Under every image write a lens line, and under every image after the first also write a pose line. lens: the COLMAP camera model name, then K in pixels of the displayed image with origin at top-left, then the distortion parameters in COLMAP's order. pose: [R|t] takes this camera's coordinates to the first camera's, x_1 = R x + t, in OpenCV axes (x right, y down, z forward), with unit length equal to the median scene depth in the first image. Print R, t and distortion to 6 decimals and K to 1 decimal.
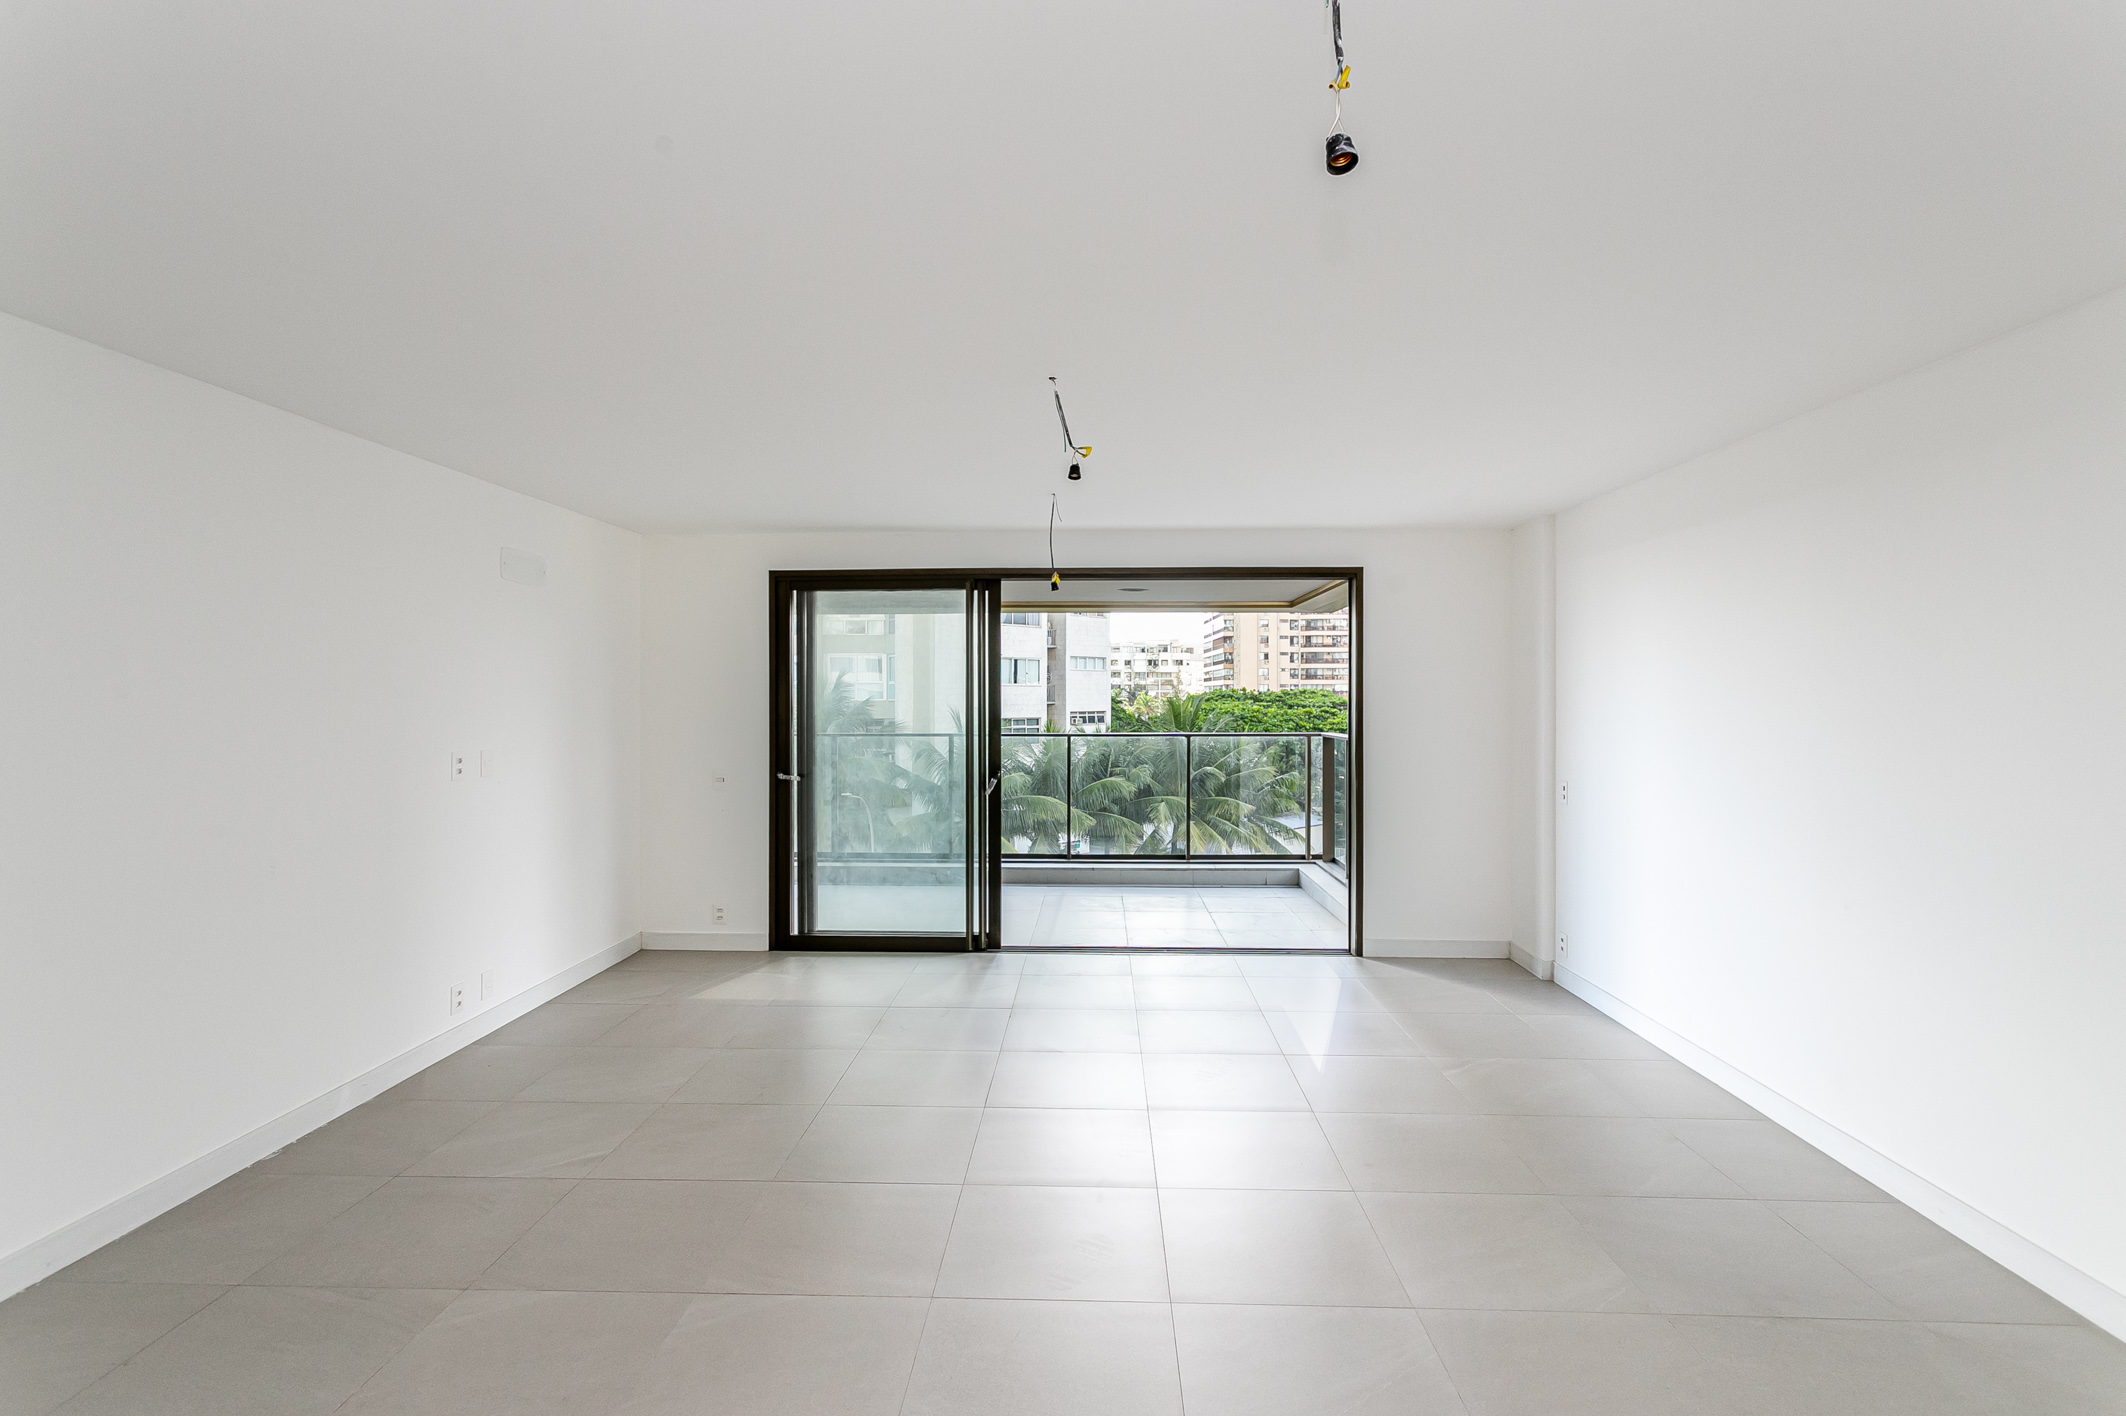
lens RADIAL K [[1035.5, 0, 1063.0], [0, 1035.5, 708.0], [0, 0, 1]] dist [0.000353, 0.018008]
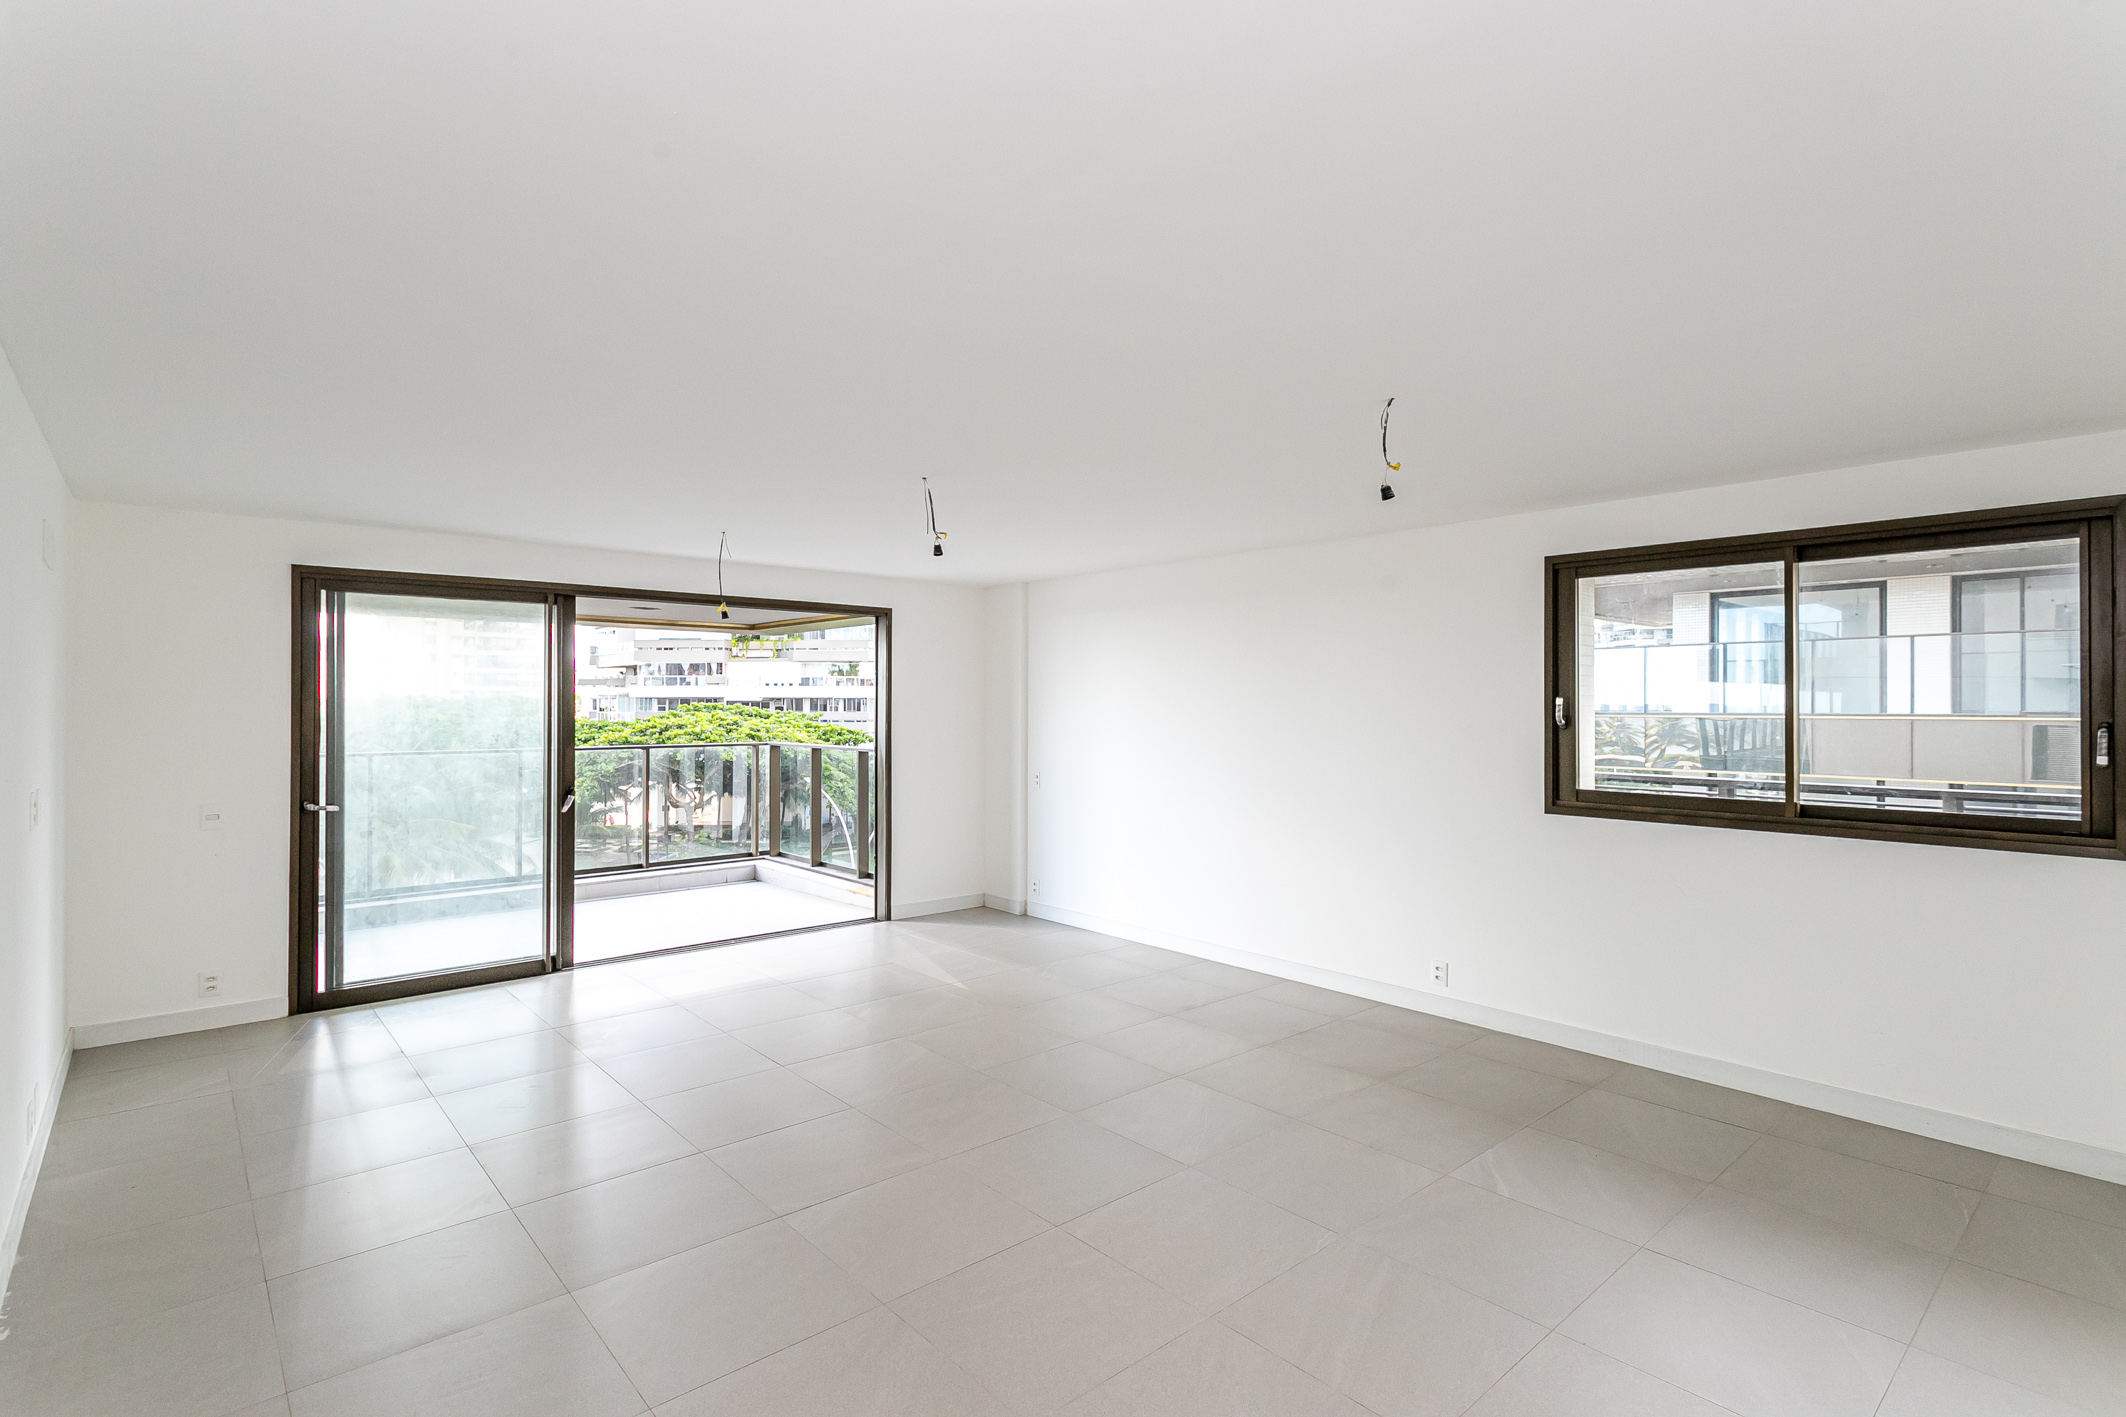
lens RADIAL K [[1035.5, 0, 1063.0], [0, 1035.5, 708.5], [0, 0, 1]] dist [0.000353, 0.018008]
pose [[0.720892, 0.000105, 0.693047, -0.413954], [0.004721, 0.999976, -0.005062, -0.007326], [-0.693031, 0.006921, 0.720874, -0.043266]]
